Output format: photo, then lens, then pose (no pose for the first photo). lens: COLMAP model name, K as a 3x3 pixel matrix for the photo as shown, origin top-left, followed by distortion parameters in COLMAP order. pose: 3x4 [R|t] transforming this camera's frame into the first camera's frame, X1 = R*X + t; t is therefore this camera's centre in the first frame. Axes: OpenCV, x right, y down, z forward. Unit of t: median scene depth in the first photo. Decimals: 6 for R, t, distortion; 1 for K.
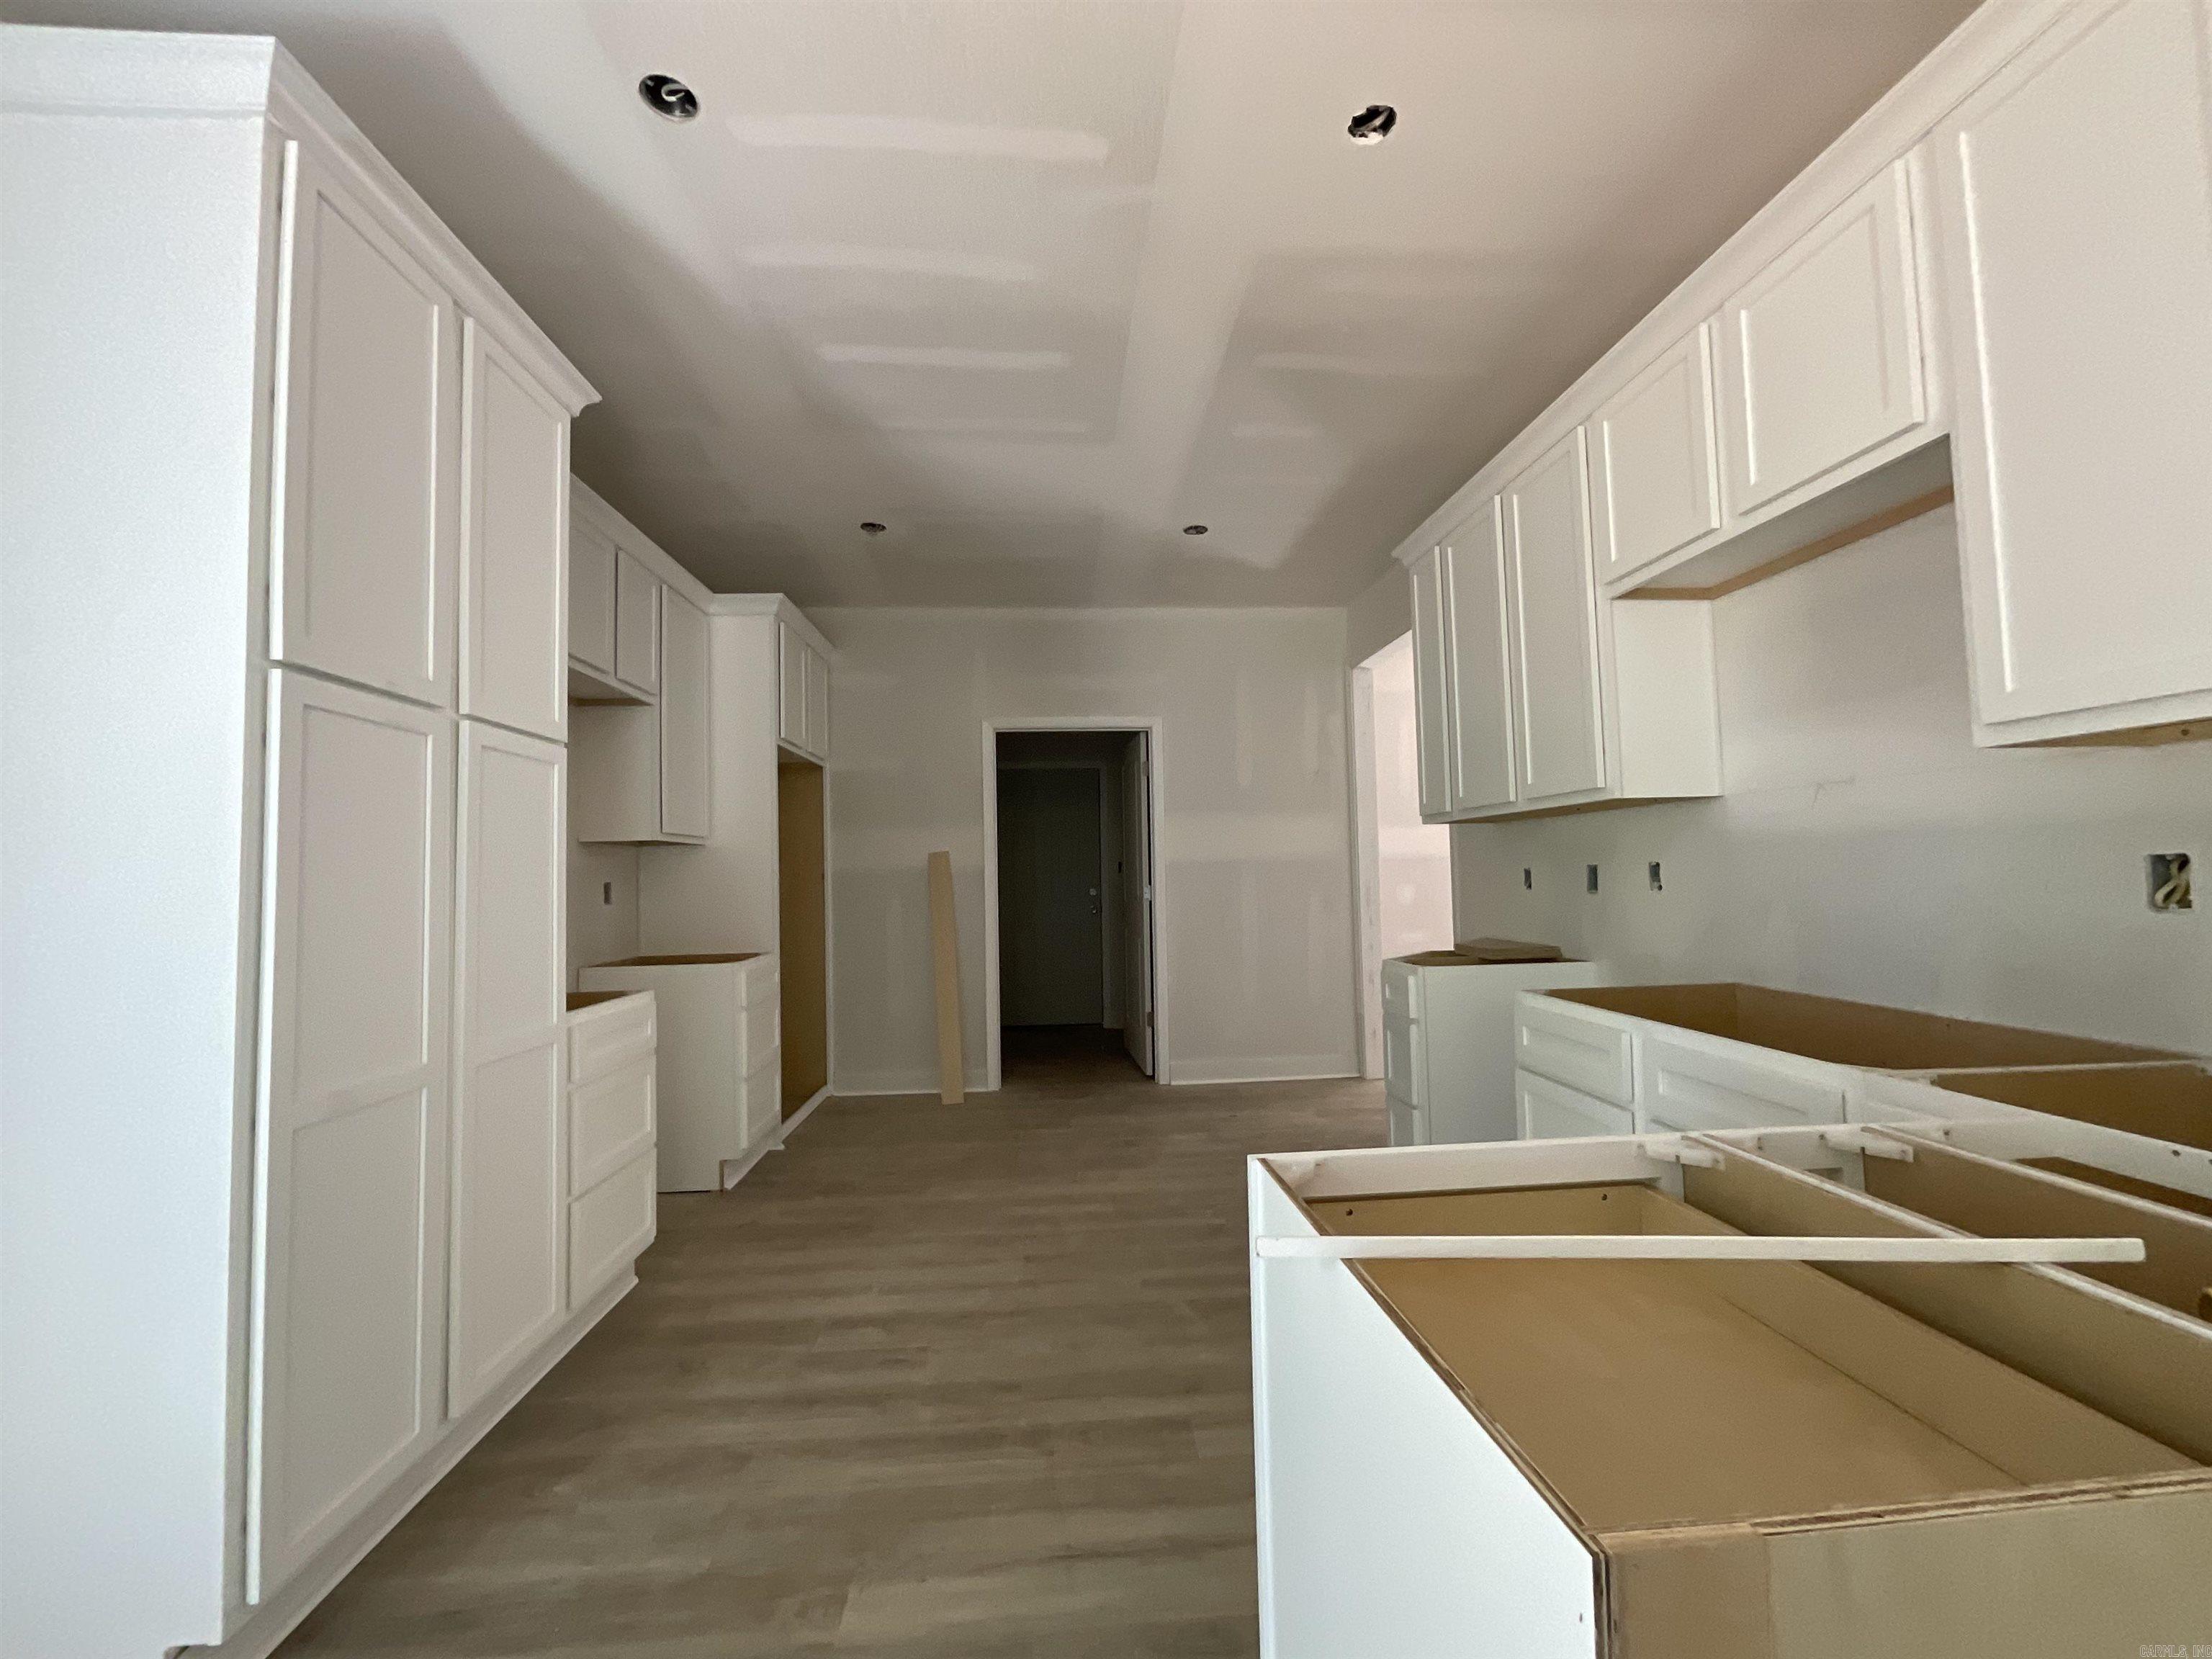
lens RADIAL K [[899.5, 0, 1106.0], [0, 899.5, 829.5], [0, 0, 1]] dist [-0.002615, 0.000366]
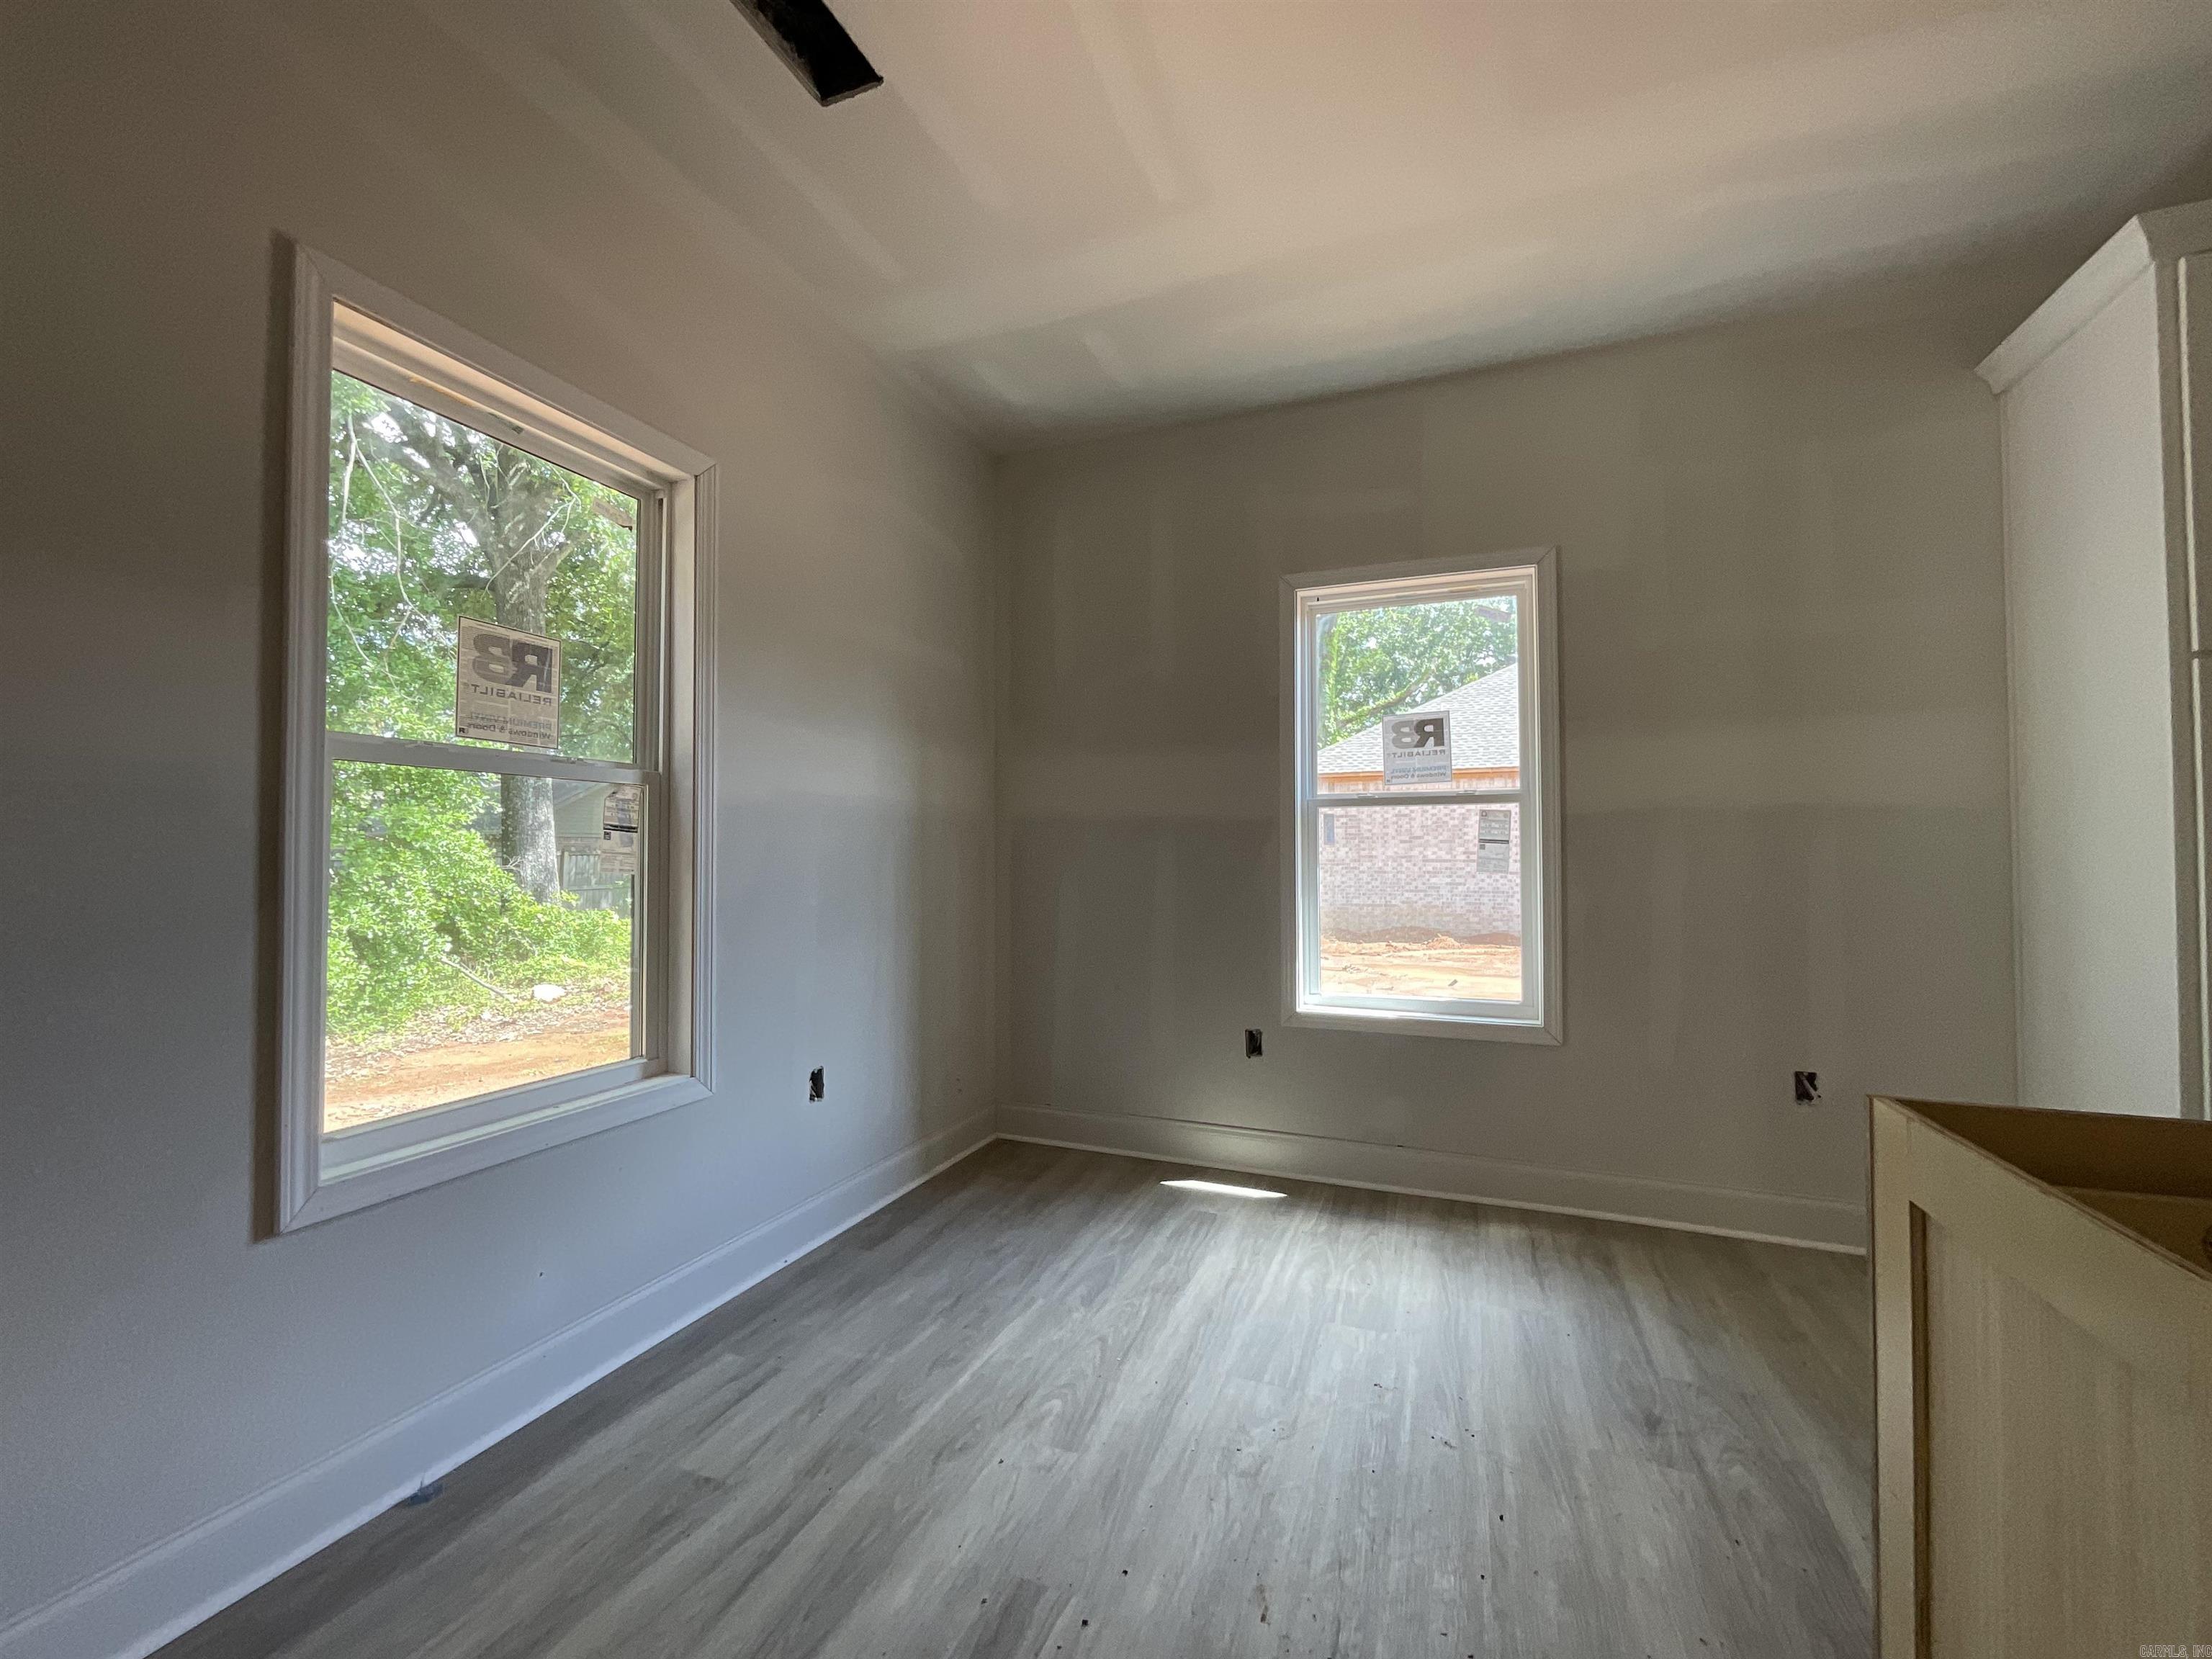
lens RADIAL K [[899.5, 0, 1106.0], [0, 899.5, 829.5], [0, 0, 1]] dist [-0.002615, 0.000366]
pose [[-0.433699, -0.006030, -0.901038, 0.467693], [0.052801, 0.998089, -0.032094, 0.016642], [0.899509, -0.061495, -0.432552, 0.041598]]
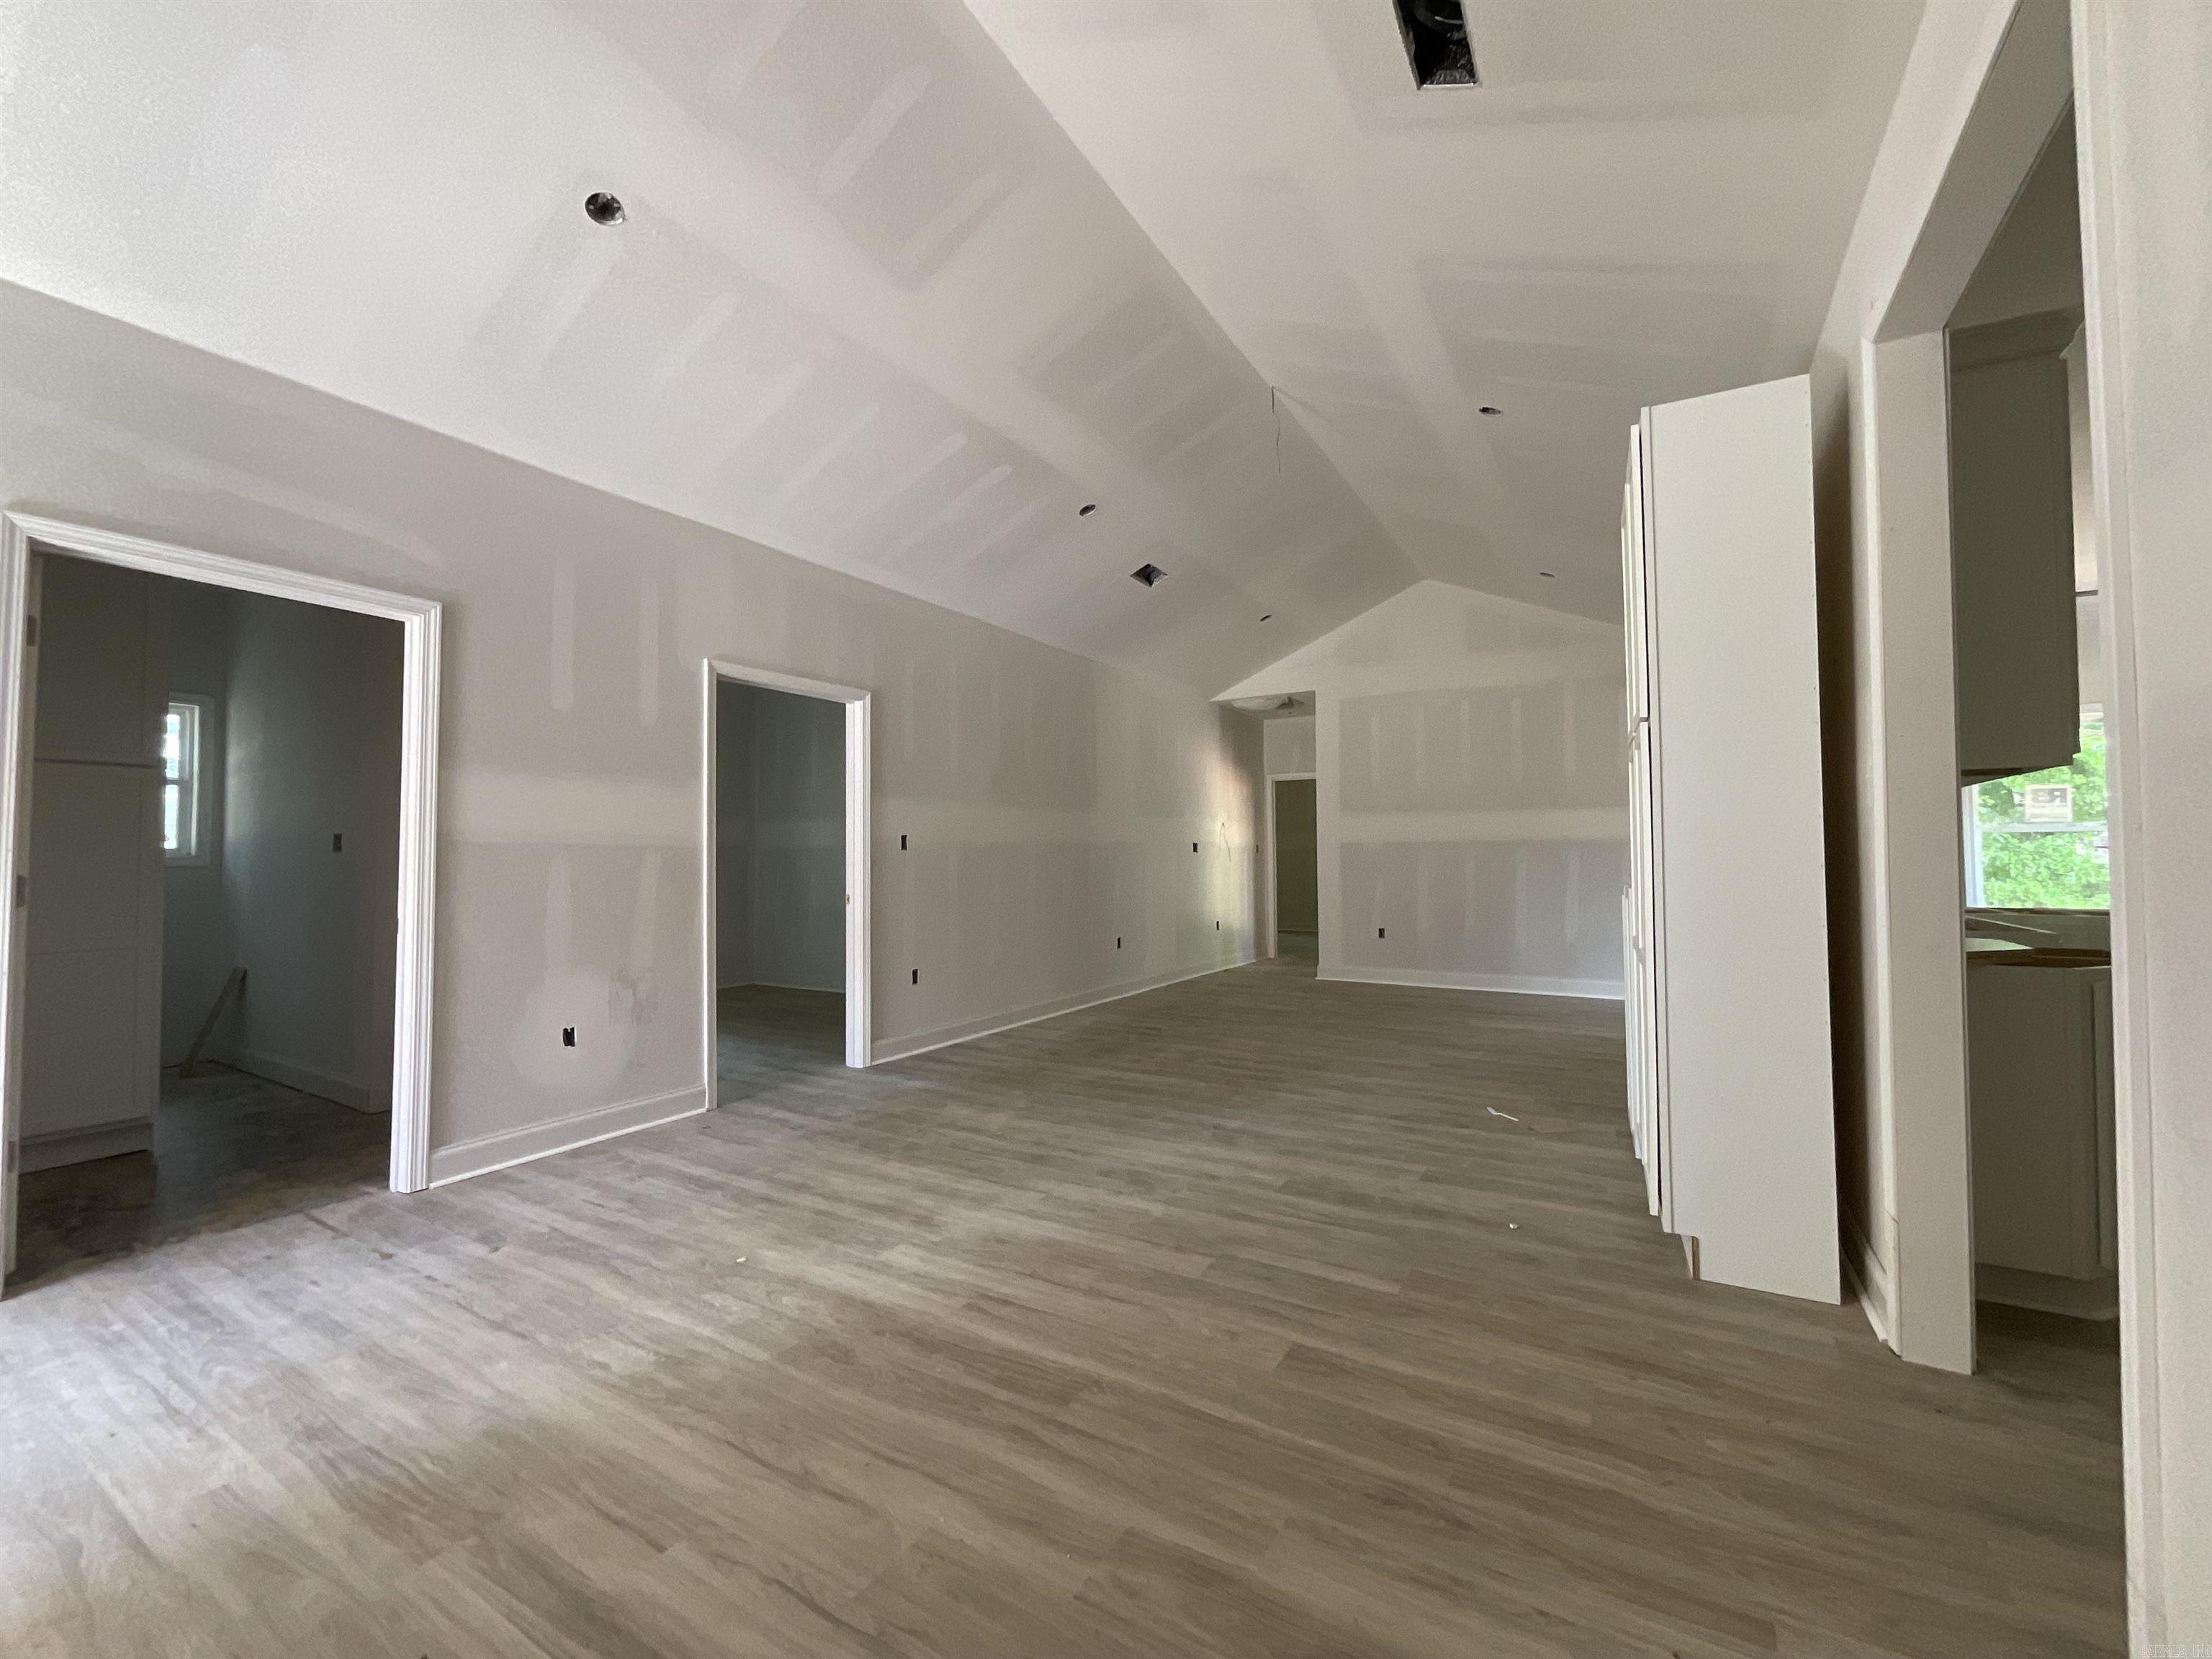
lens RADIAL K [[900.9, 0, 1106.0], [0, 900.9, 829.5], [0, 0, 1]] dist [-0.000639, 0.000538]
pose [[-0.816892, 0.042071, 0.575255, 0.643430], [-0.008255, 0.996382, -0.084591, 0.118362], [-0.576732, -0.073851, -0.813589, 2.246024]]
